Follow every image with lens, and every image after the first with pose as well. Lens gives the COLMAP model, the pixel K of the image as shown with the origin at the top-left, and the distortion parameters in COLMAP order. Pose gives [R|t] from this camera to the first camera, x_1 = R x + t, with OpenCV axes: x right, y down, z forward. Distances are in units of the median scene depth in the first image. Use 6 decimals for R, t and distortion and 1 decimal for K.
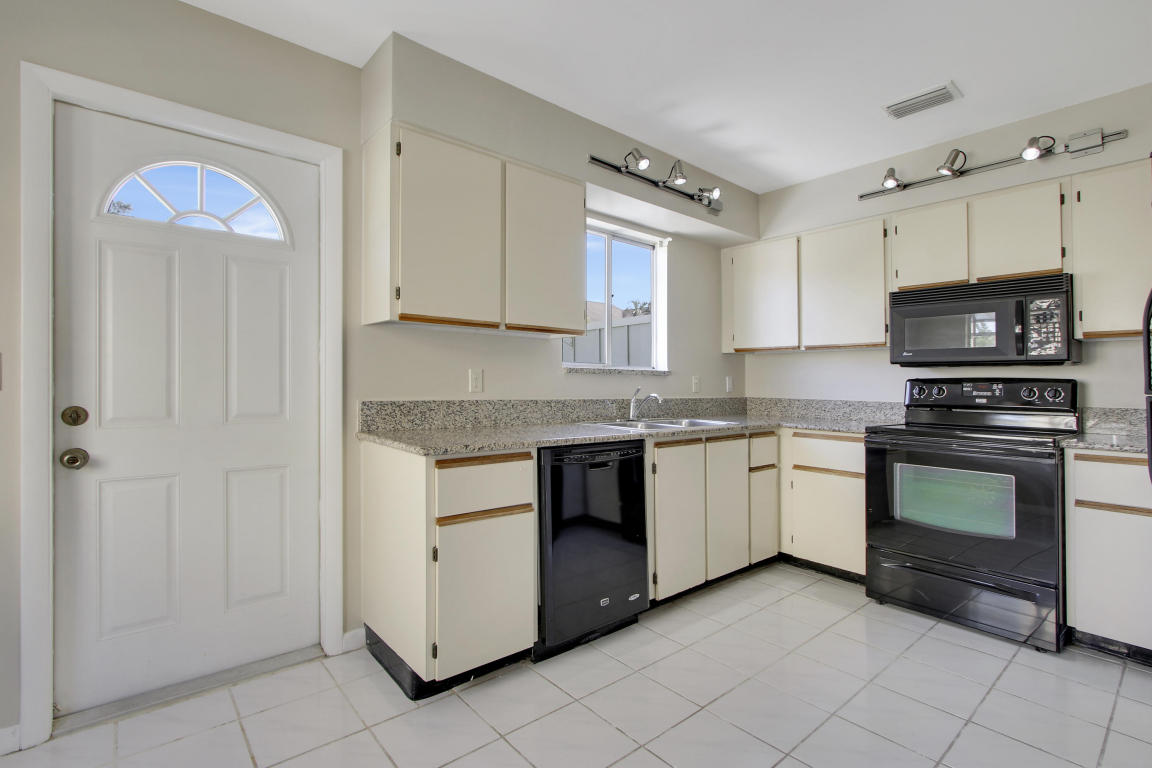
lens RADIAL K [[540.3, 0, 572.4], [0, 540.3, 387.4], [0, 0, 1]] dist [-0.005163, 0.000041]
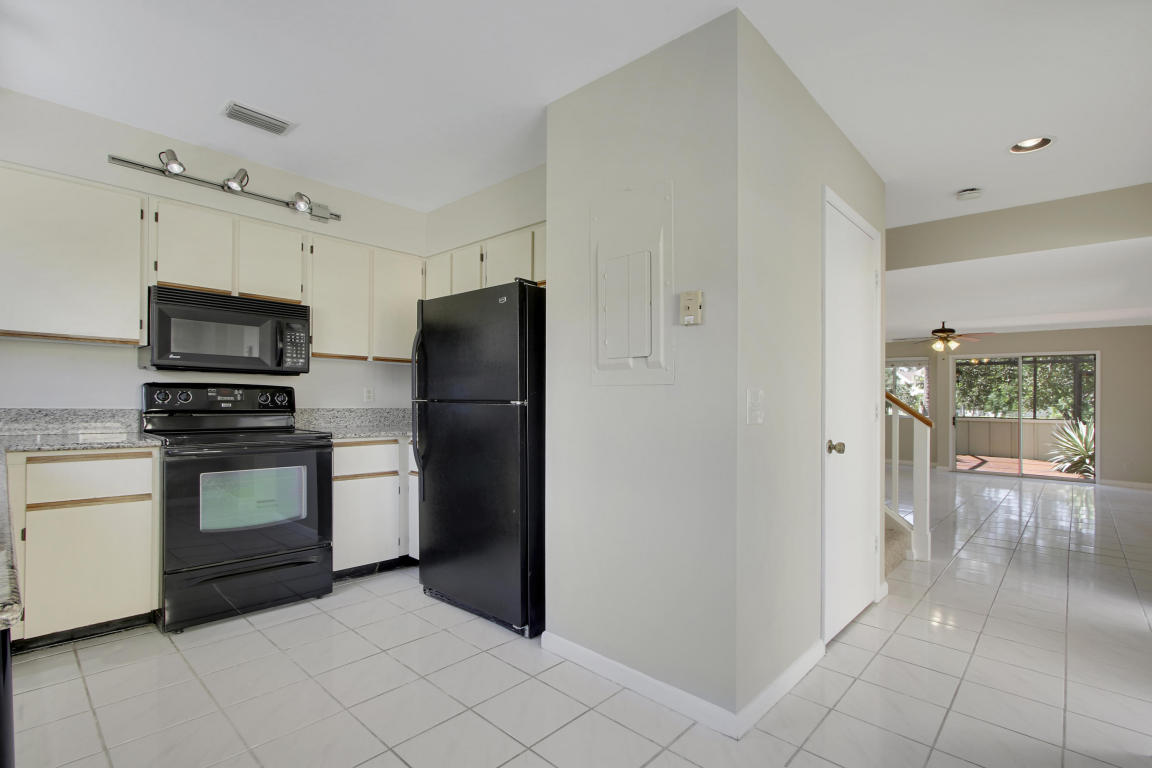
lens RADIAL K [[540.3, 0, 566.5], [0, 540.3, 388.5], [0, 0, 1]] dist [-0.005163, 0.000041]
pose [[-0.112134, 0.007631, 0.993664, -0.413473], [-0.010627, 0.999904, -0.008878, -0.006507], [-0.993636, -0.011555, -0.112042, 0.478283]]
